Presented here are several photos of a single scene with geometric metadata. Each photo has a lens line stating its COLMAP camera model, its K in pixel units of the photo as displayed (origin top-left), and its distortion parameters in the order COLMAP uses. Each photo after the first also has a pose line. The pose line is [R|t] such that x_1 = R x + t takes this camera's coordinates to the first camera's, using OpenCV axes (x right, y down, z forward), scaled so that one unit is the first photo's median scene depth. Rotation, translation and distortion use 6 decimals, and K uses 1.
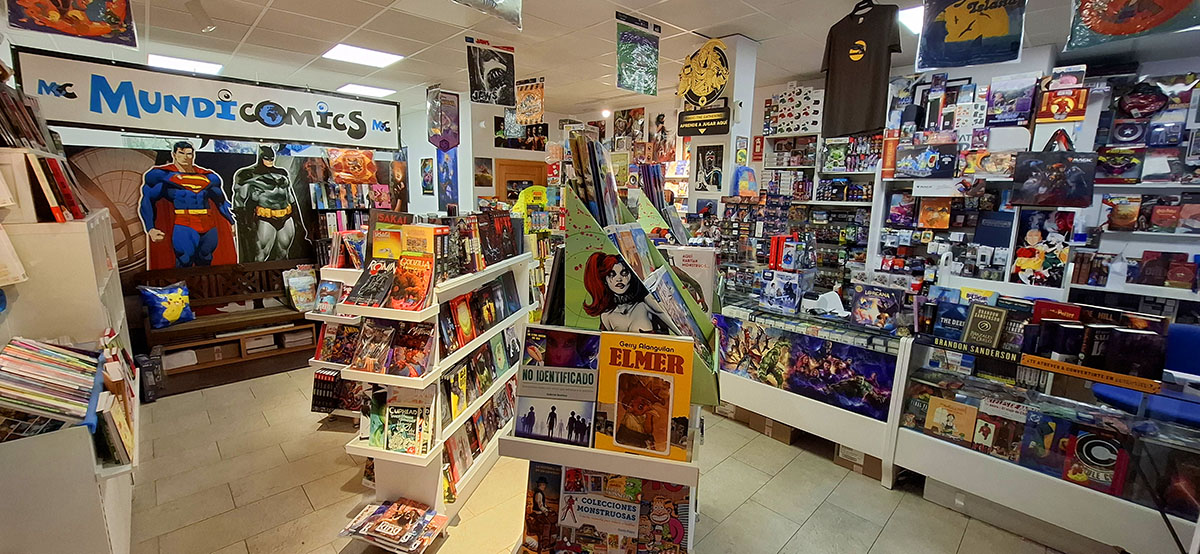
lens RADIAL K [[467.6, 0, 602.2], [0, 467.6, 266.1], [0, 0, 1]] dist [-0.012279, 0.000450]
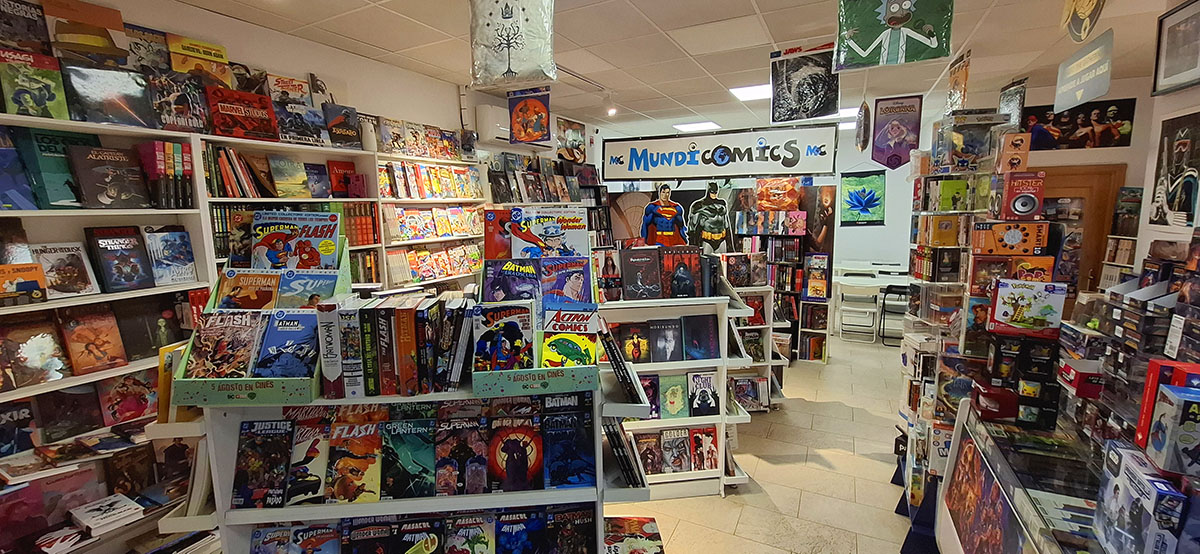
lens RADIAL K [[467.6, 0, 605.3], [0, 467.6, 267.0], [0, 0, 1]] dist [-0.012279, 0.000450]
pose [[0.322697, 0.098733, -0.941339, 0.389376], [-0.130095, 0.989732, 0.059211, -0.072115], [0.937519, 0.103356, 0.332228, 0.344695]]
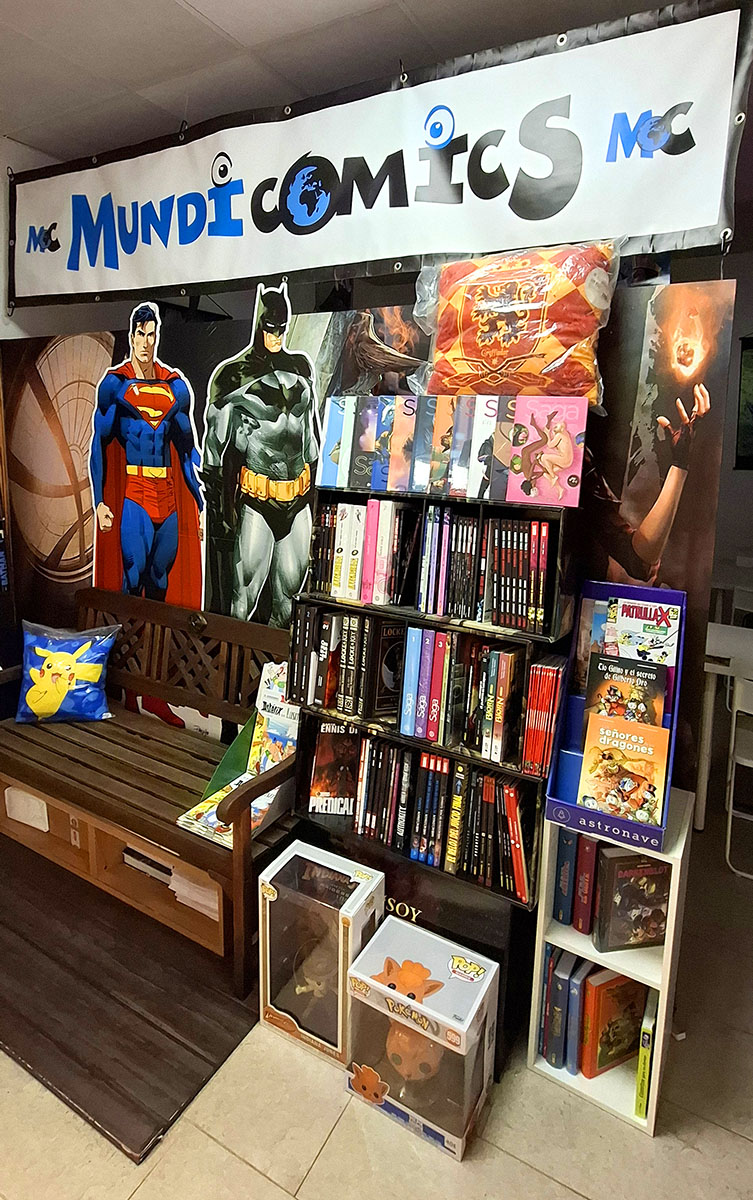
lens RADIAL K [[639.9, 0, 388.3], [0, 639.9, 506.3], [0, 0, 1]] dist [-0.007827, -0.000059]
pose [[0.300205, 0.106685, -0.947890, -0.247169], [-0.167902, 0.984120, 0.057587, -0.148486], [0.938981, 0.141865, 0.313351, 0.974818]]
